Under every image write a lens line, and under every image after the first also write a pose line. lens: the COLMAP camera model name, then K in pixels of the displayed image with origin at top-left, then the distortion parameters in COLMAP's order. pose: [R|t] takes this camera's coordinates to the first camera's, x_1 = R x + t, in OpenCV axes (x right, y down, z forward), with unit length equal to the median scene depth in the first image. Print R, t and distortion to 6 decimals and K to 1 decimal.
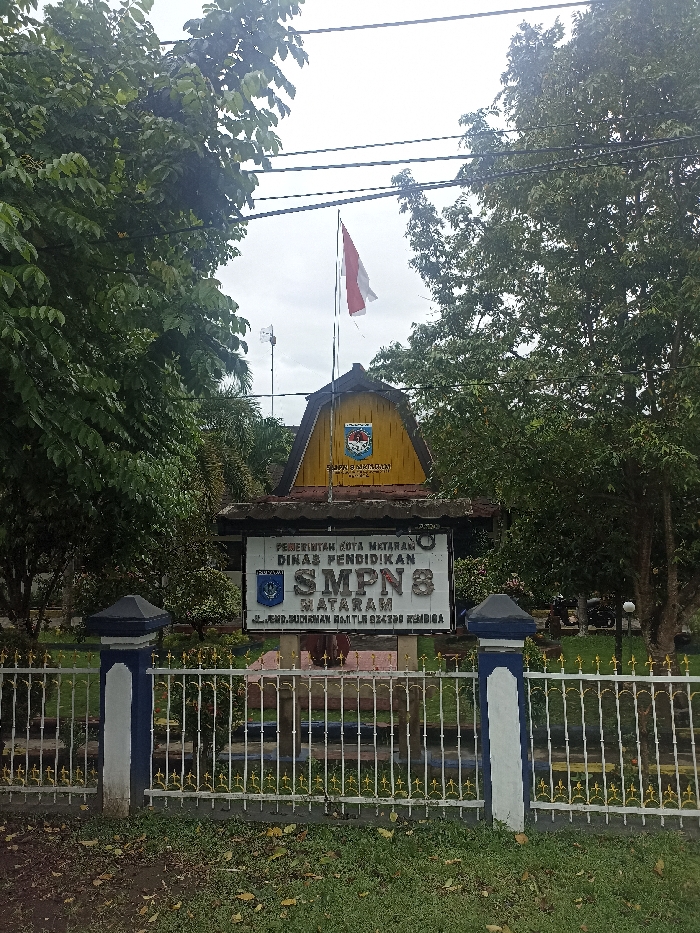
lens RADIAL K [[669.6, 0, 350.0], [0, 669.6, 466.5], [0, 0, 1]] dist [0.033715, -0.000681]
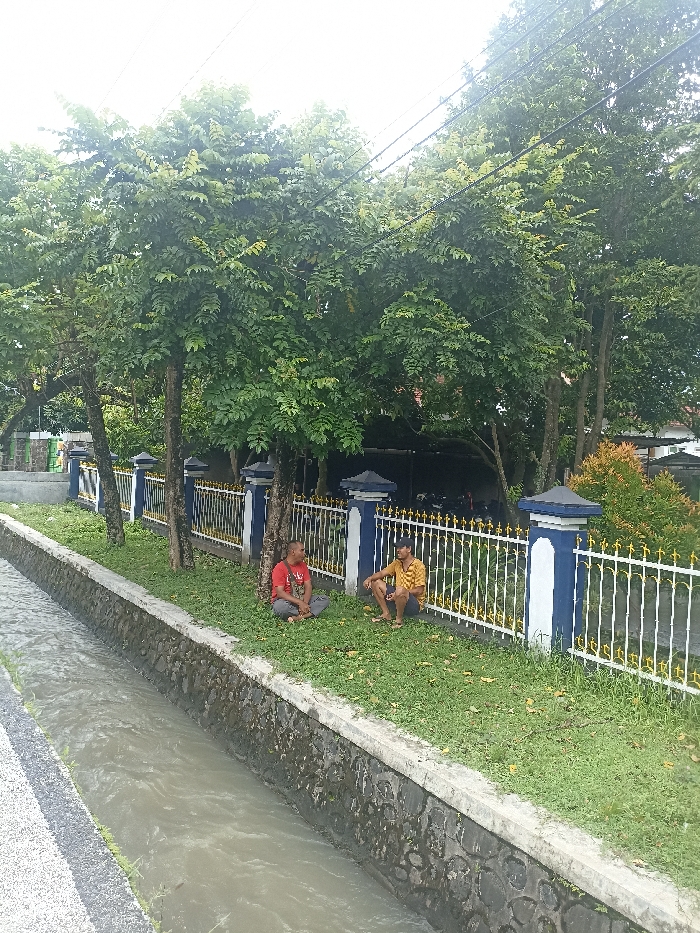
lens RADIAL K [[669.6, 0, 350.0], [0, 669.6, 466.5], [0, 0, 1]] dist [0.033715, -0.000681]
pose [[0.686730, 0.059321, -0.724488, 0.457004], [0.051339, 0.990218, 0.129743, -0.009842], [0.725097, -0.126293, 0.676967, -0.049836]]
